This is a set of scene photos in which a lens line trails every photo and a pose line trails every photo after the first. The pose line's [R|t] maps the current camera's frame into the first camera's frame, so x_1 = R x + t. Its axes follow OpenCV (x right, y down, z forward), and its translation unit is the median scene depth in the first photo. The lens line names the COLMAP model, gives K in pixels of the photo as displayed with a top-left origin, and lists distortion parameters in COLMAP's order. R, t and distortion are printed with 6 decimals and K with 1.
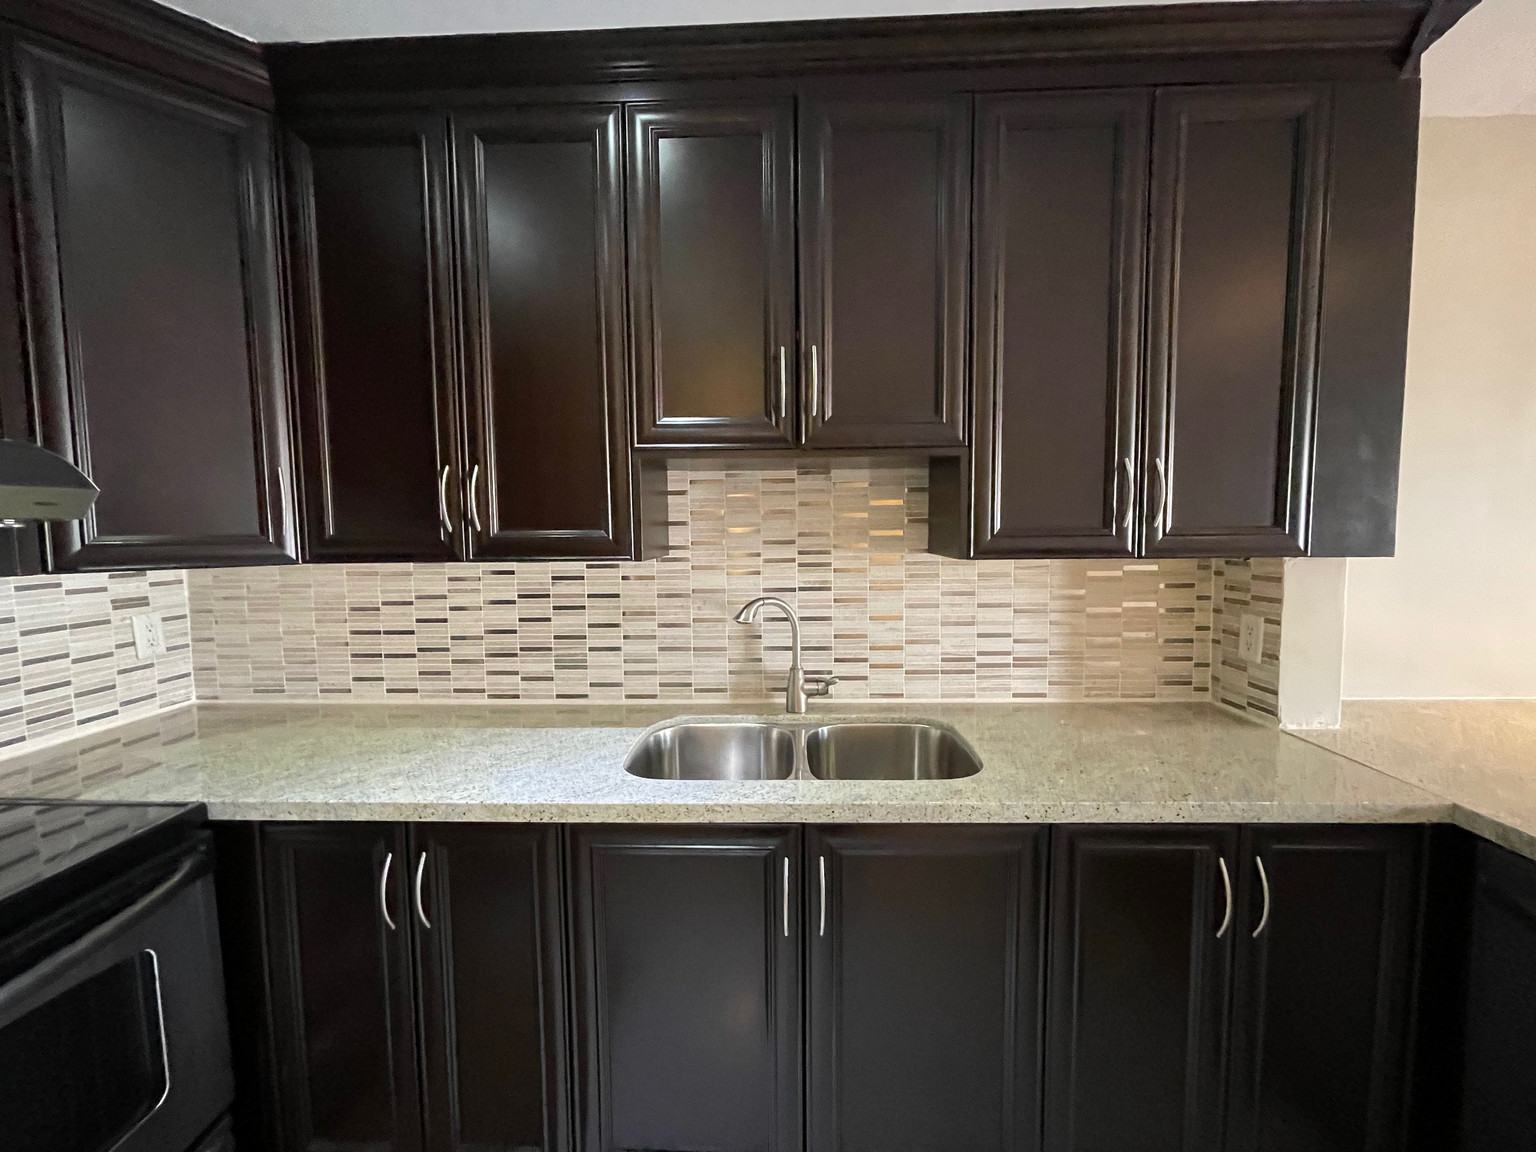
lens RADIAL K [[618.9, 0, 776.2], [0, 618.9, 573.9], [0, 0, 1]] dist [-0.007609, 0.001113]
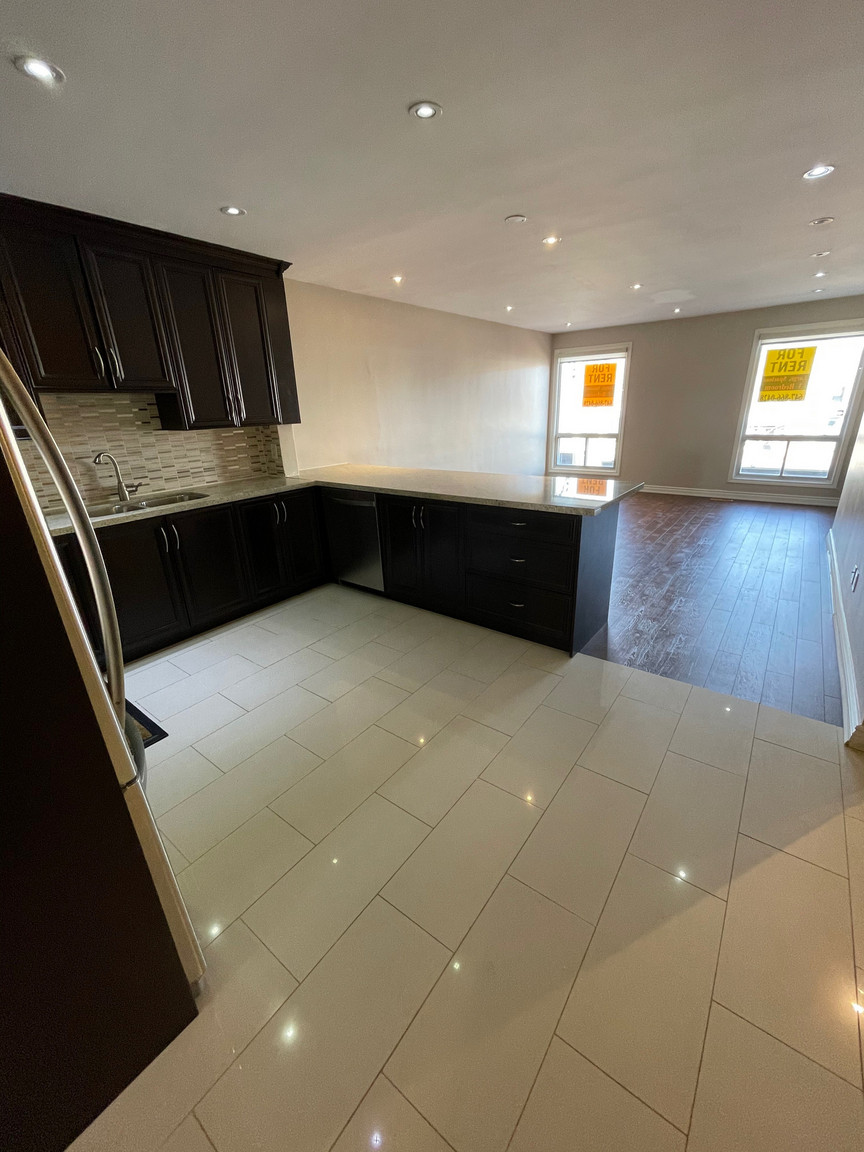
lens RADIAL K [[464.2, 0, 423.8], [0, 464.2, 578.8], [0, 0, 1]] dist [-0.007609, 0.001113]
pose [[0.594949, -0.294152, 0.748004, -0.719987], [0.084288, 0.948329, 0.305888, 0.054135], [-0.799332, -0.118940, 0.589001, -1.054228]]
